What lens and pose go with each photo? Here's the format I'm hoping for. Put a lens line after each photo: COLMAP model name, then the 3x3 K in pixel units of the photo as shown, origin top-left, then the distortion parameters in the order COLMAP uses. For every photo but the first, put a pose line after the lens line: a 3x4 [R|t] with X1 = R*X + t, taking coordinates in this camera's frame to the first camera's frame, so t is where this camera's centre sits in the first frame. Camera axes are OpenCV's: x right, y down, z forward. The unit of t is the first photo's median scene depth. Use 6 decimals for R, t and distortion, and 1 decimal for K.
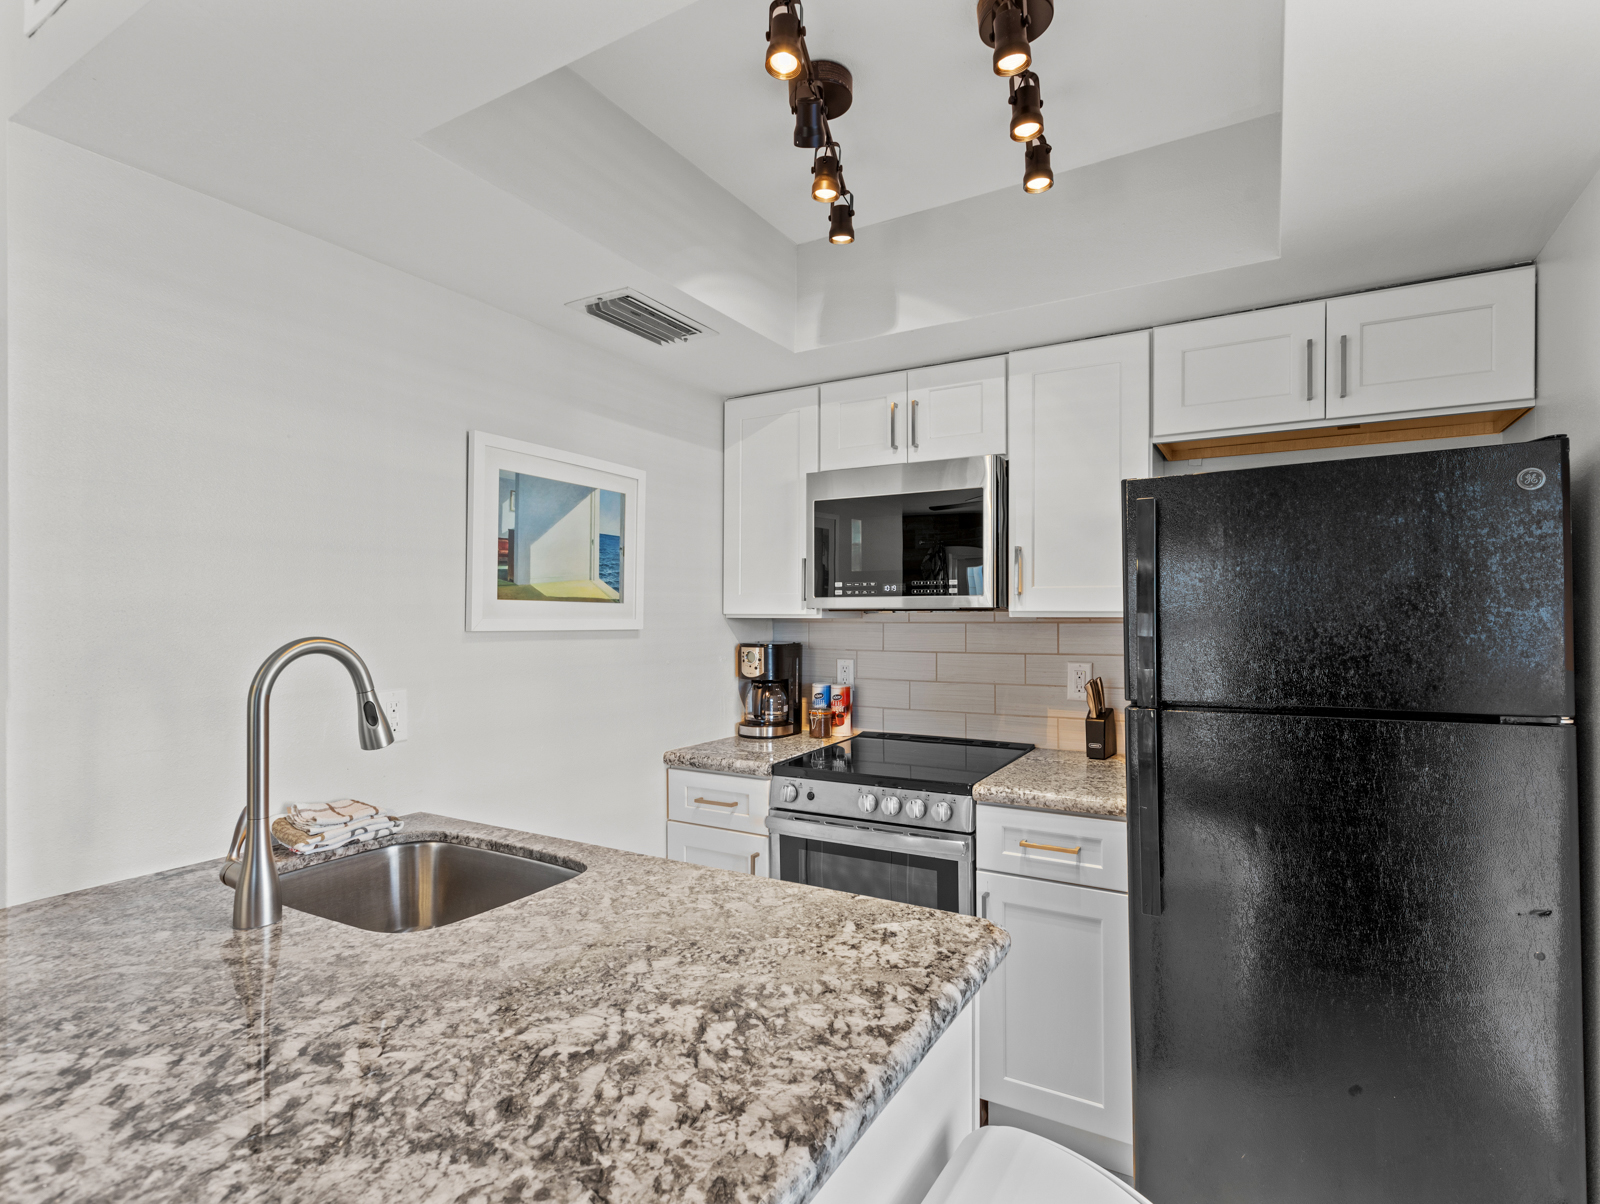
lens RADIAL K [[809.5, 0, 804.4], [0, 809.5, 606.8], [0, 0, 1]] dist [0.005130, -0.003100]
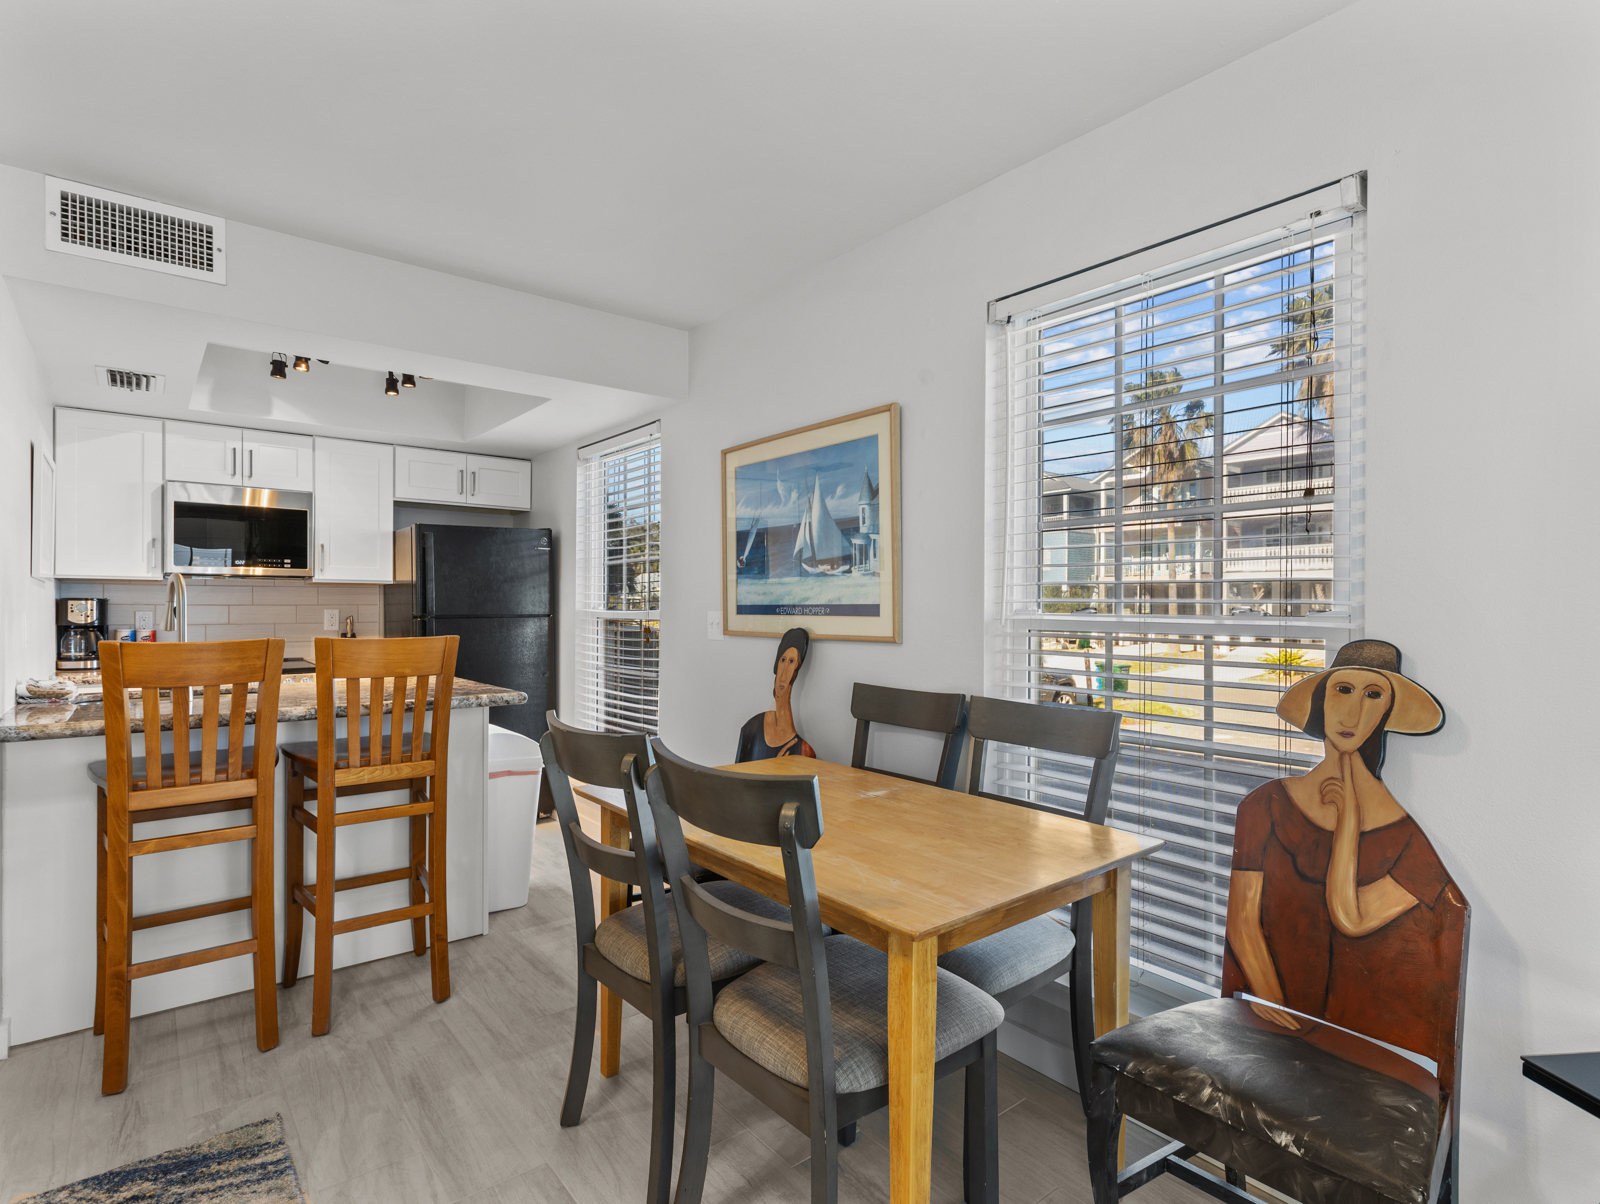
lens RADIAL K [[823.0, 0, 809.9], [0, 823.0, 610.1], [0, 0, 1]] dist [0.002893, -0.000462]
pose [[0.354167, 0.004734, 0.935170, -2.016591], [-0.010371, 0.999946, -0.001134, 0.123806], [-0.935125, -0.009297, 0.354197, -1.302634]]
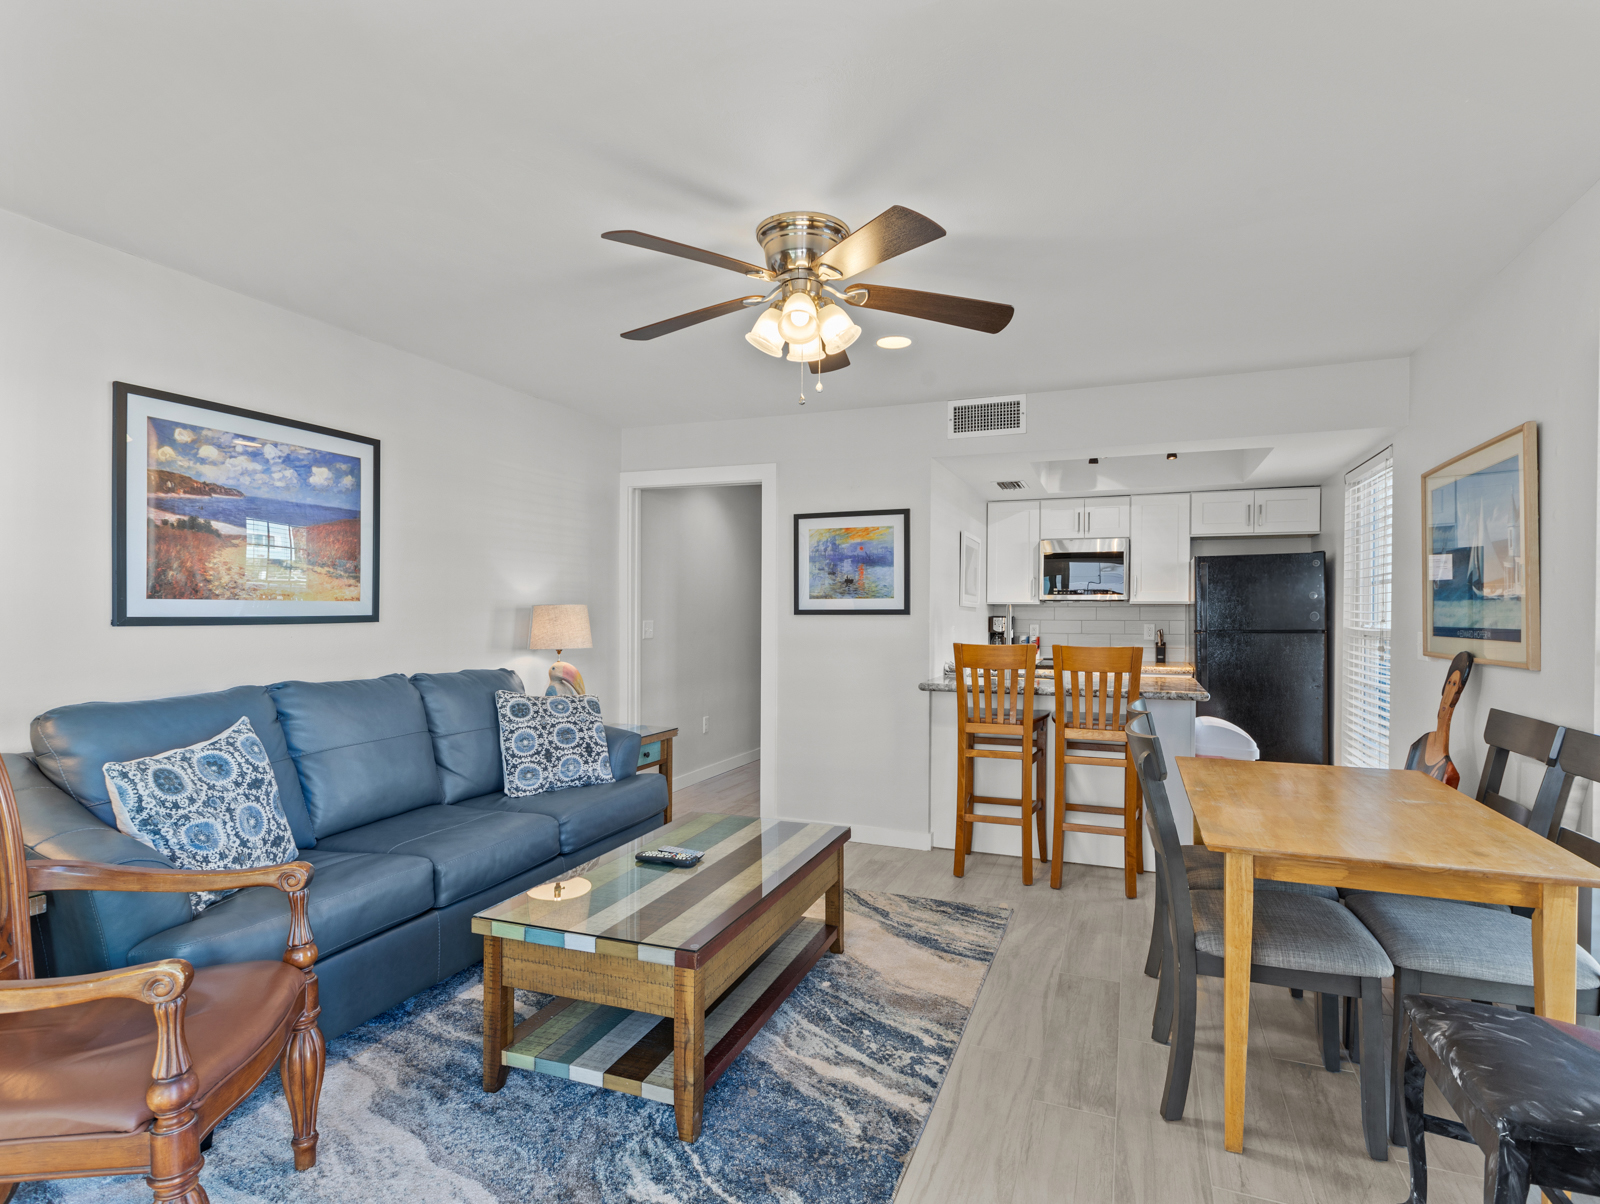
lens RADIAL K [[823.0, 0, 809.9], [0, 823.0, 610.1], [0, 0, 1]] dist [0.002893, -0.000462]
pose [[0.987162, 0.008040, 0.159517, -2.047362], [-0.008342, 0.999964, 0.001223, 0.069454], [-0.159501, -0.002538, 0.987194, -2.423159]]
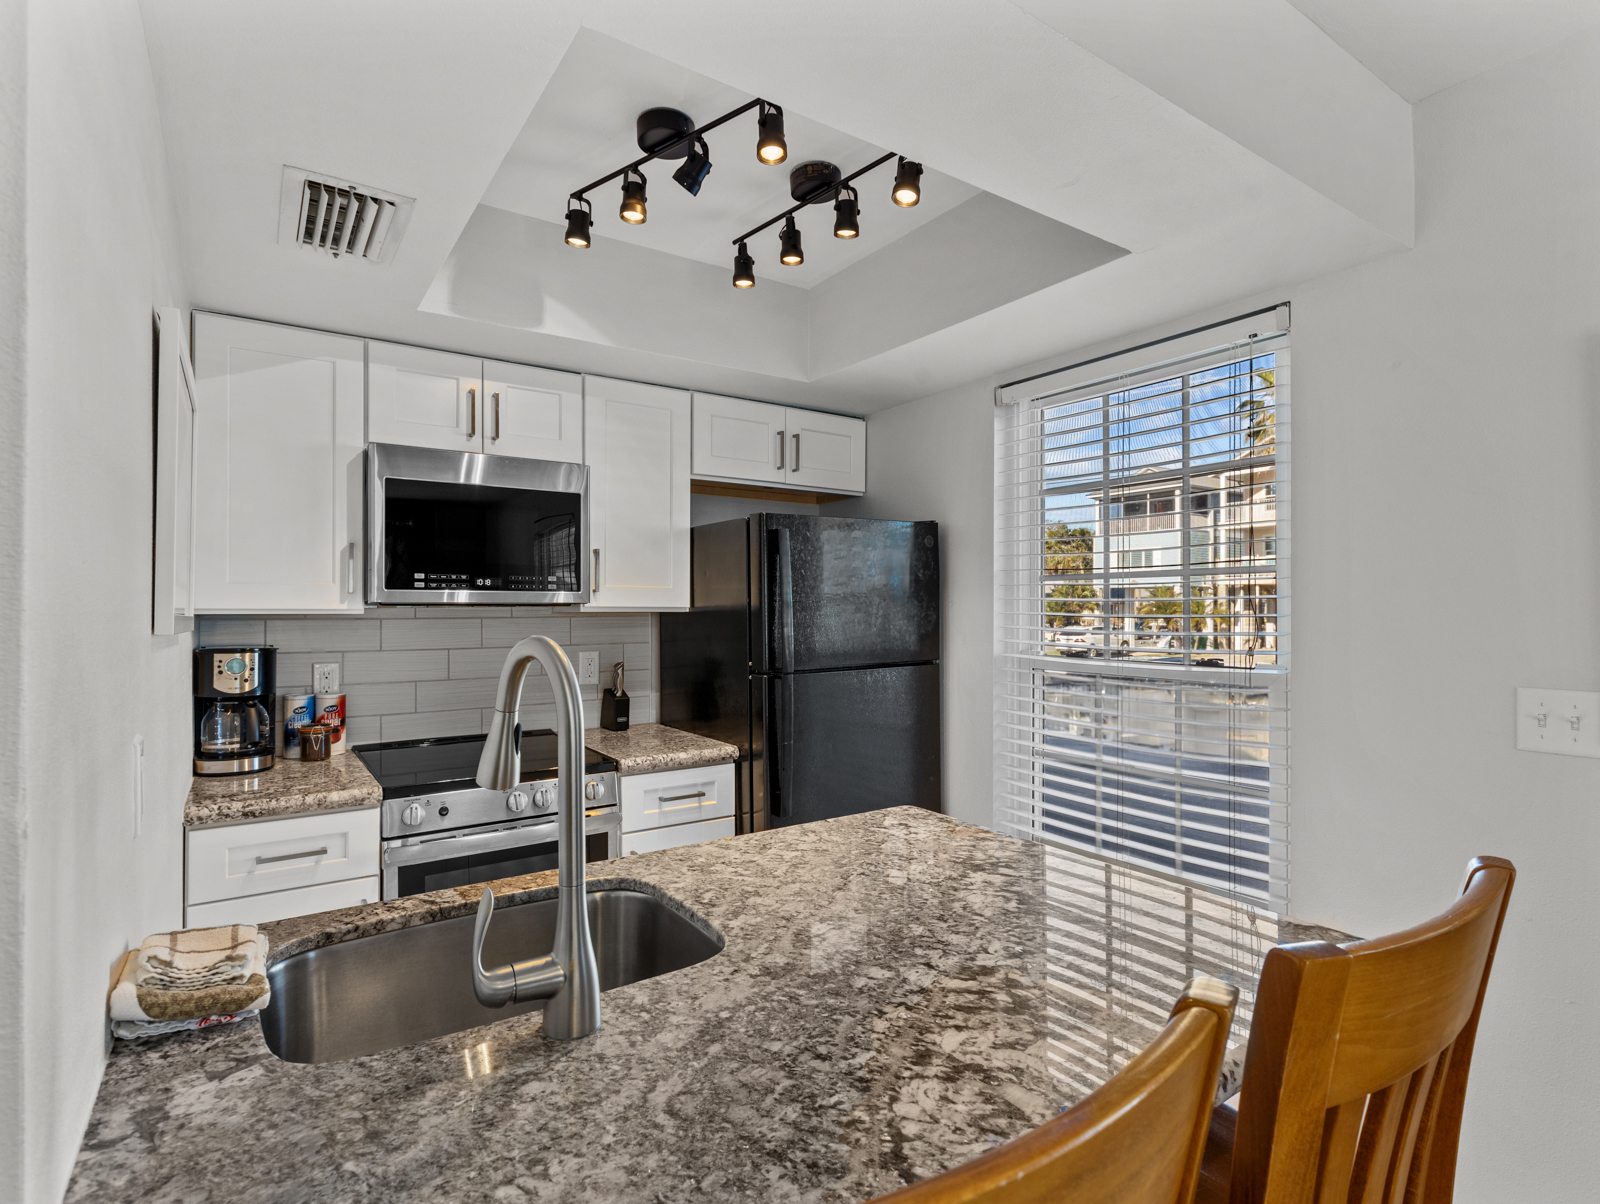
lens RADIAL K [[814.1, 0, 800.0], [0, 814.1, 602.0], [0, 0, 1]] dist [0.000619, -0.000142]
pose [[0.433808, 0.009640, 0.900954, -1.159372], [-0.007478, 0.999947, -0.007098, 0.008701], [-0.900974, -0.003658, 0.433857, 0.461187]]
